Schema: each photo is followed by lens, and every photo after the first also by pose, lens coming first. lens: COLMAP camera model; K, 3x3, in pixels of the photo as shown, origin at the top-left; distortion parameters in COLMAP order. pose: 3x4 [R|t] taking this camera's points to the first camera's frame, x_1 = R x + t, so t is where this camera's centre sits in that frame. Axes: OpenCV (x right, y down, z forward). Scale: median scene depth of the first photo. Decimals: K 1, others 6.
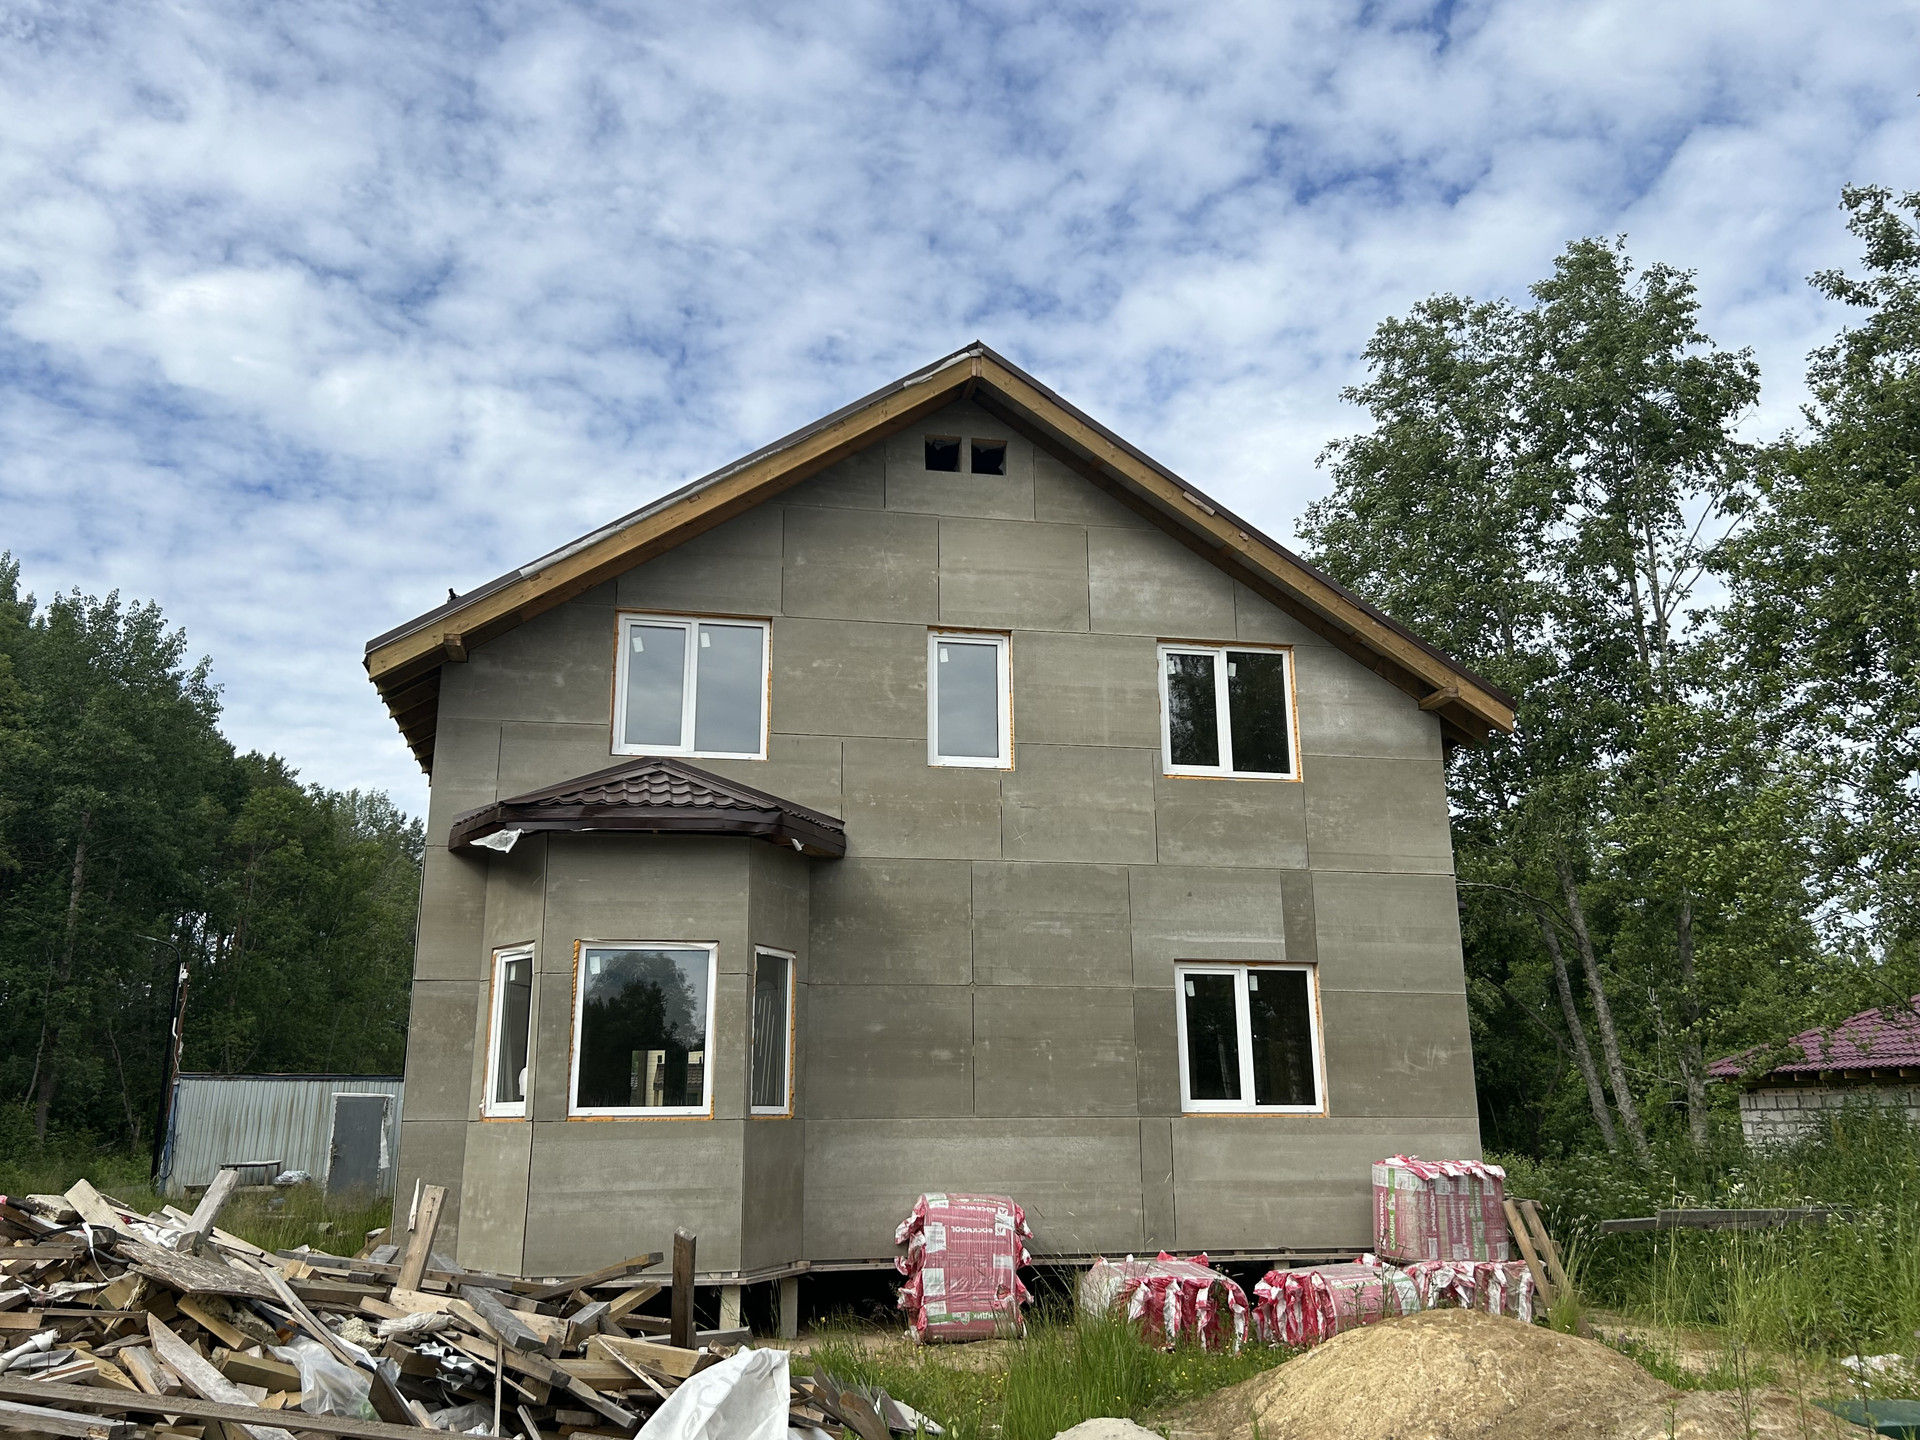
lens RADIAL K [[1602.4, 0, 960.0], [0, 1602.4, 720.0], [0, 0, 1]] dist [0.005621, 0.006591]
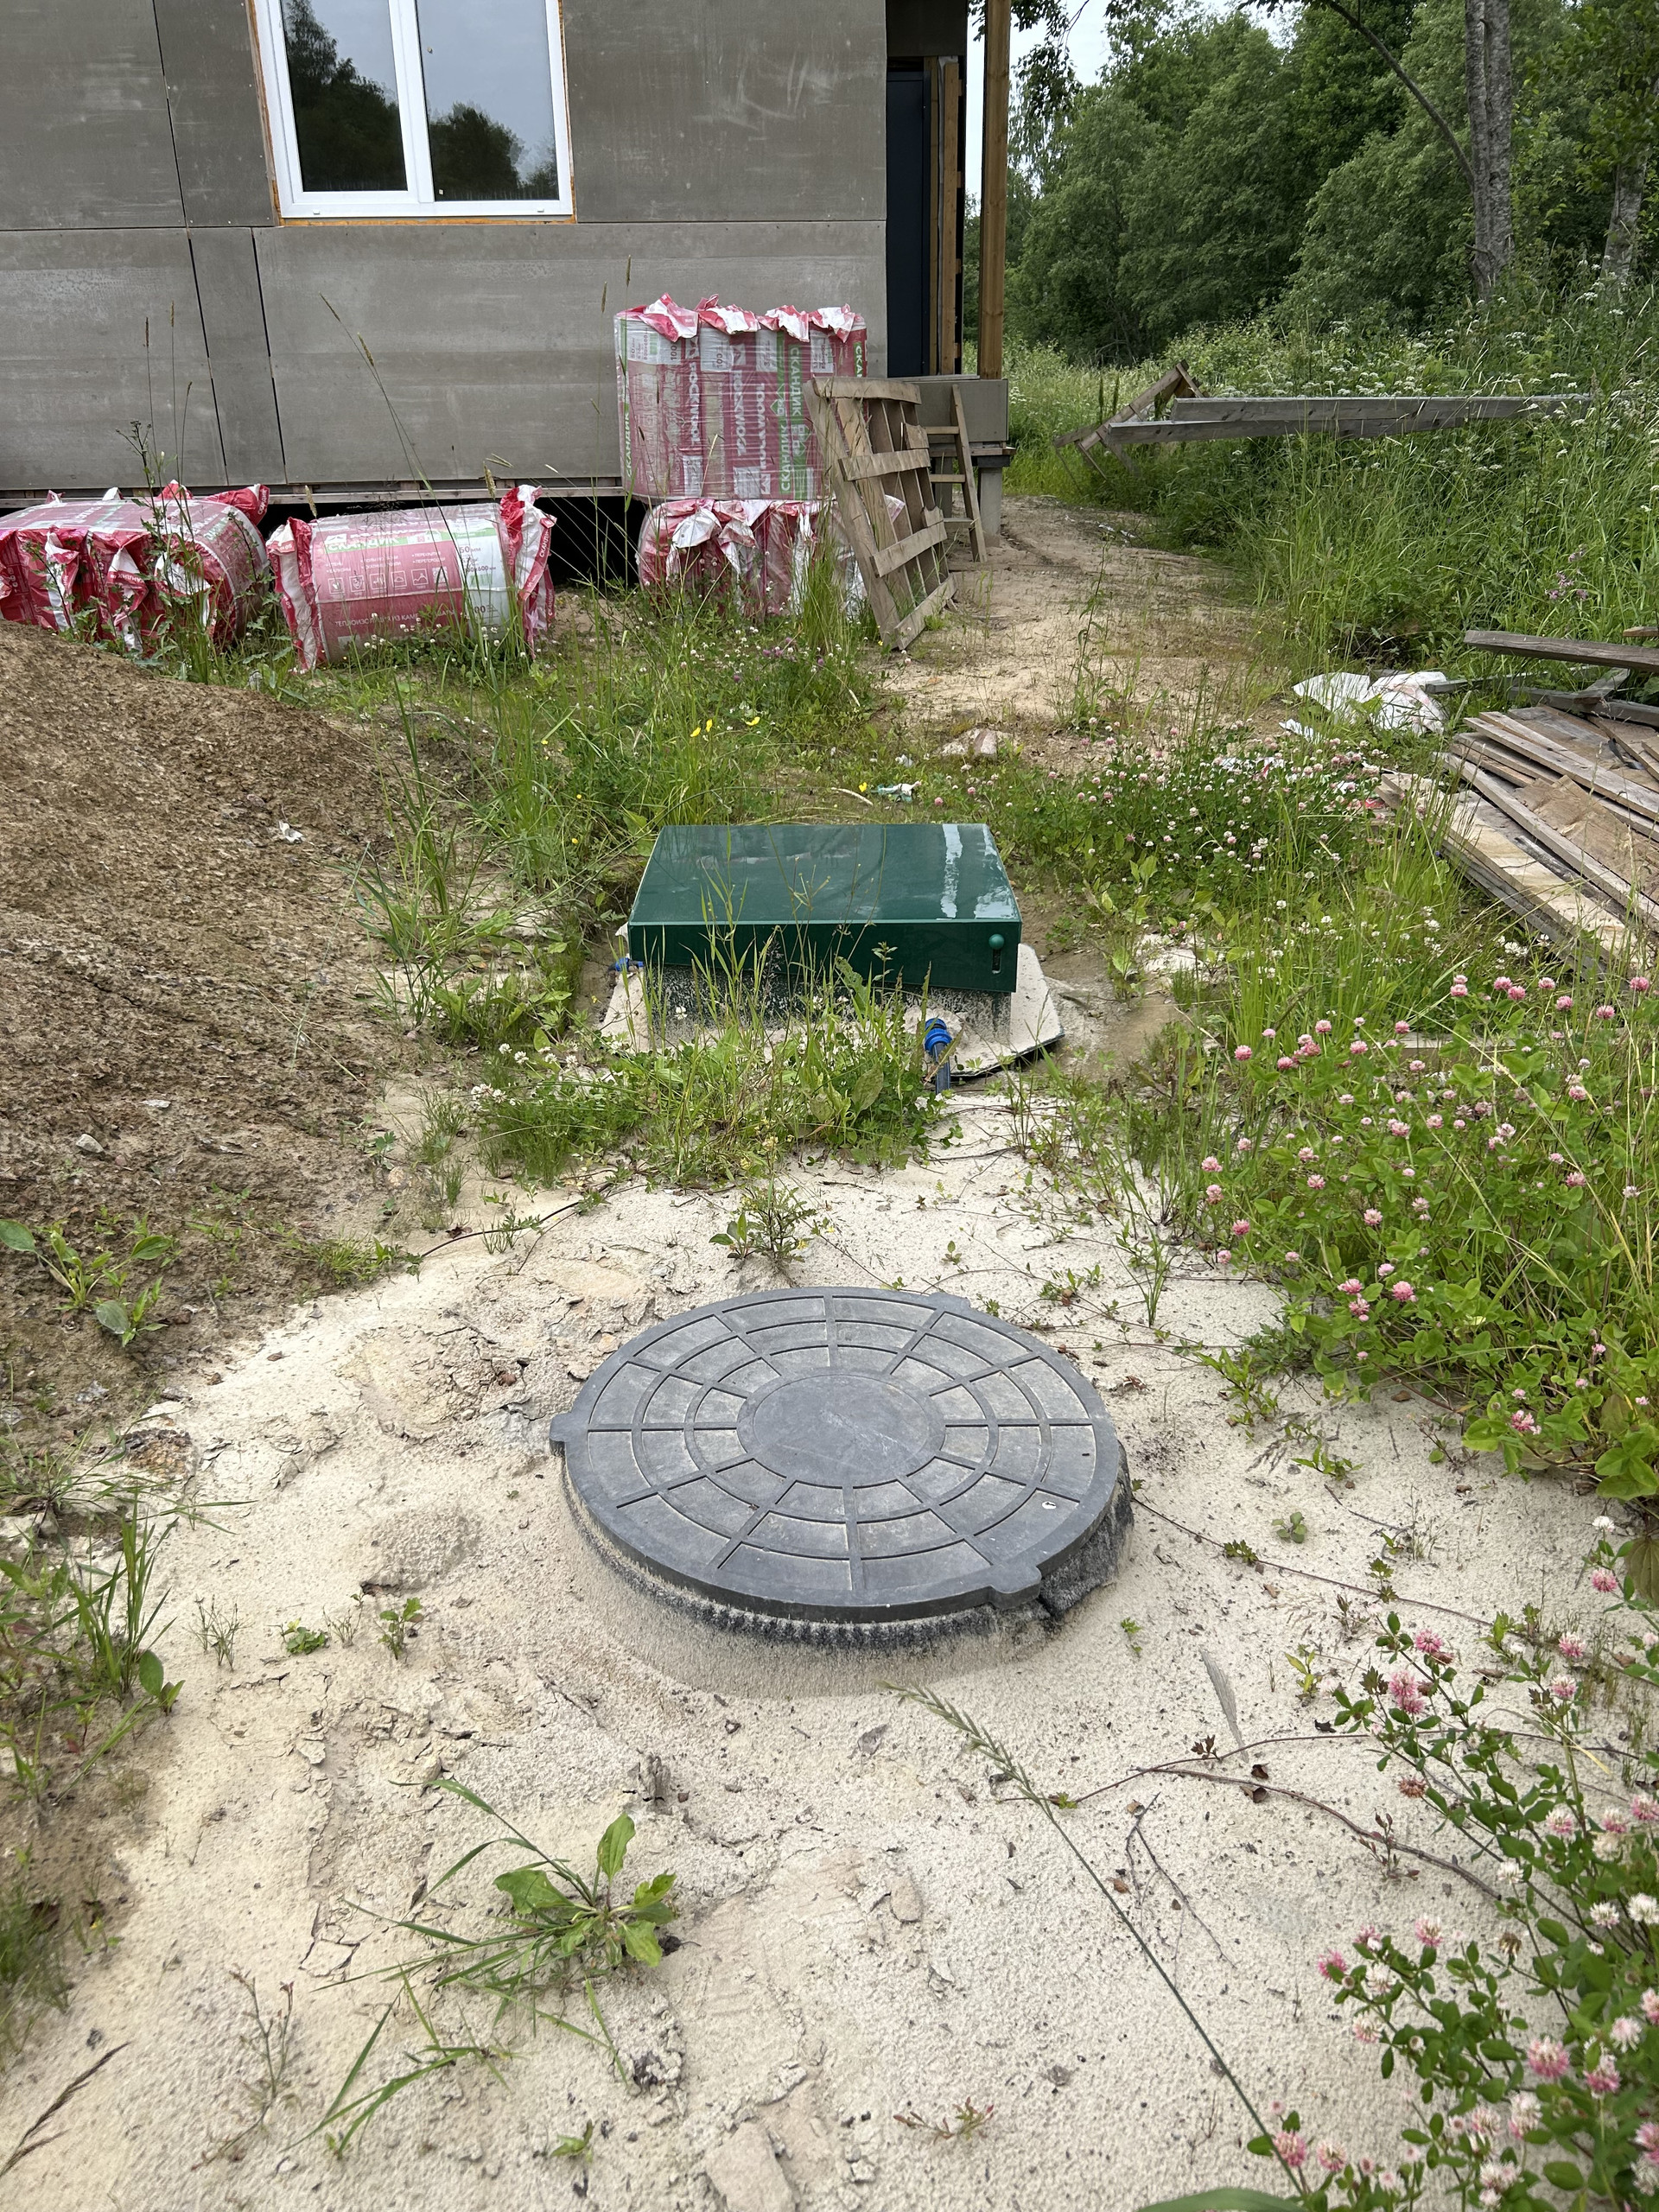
lens RADIAL K [[1646.6, 0, 829.5], [0, 1646.6, 1106.0], [0, 0, 1]] dist [0.059579, -0.057838]
pose [[0.989130, 0.043645, -0.140420, 0.418384], [0.053526, 0.782557, 0.620273, 0.144746], [0.136959, -0.621047, 0.771714, 0.423737]]
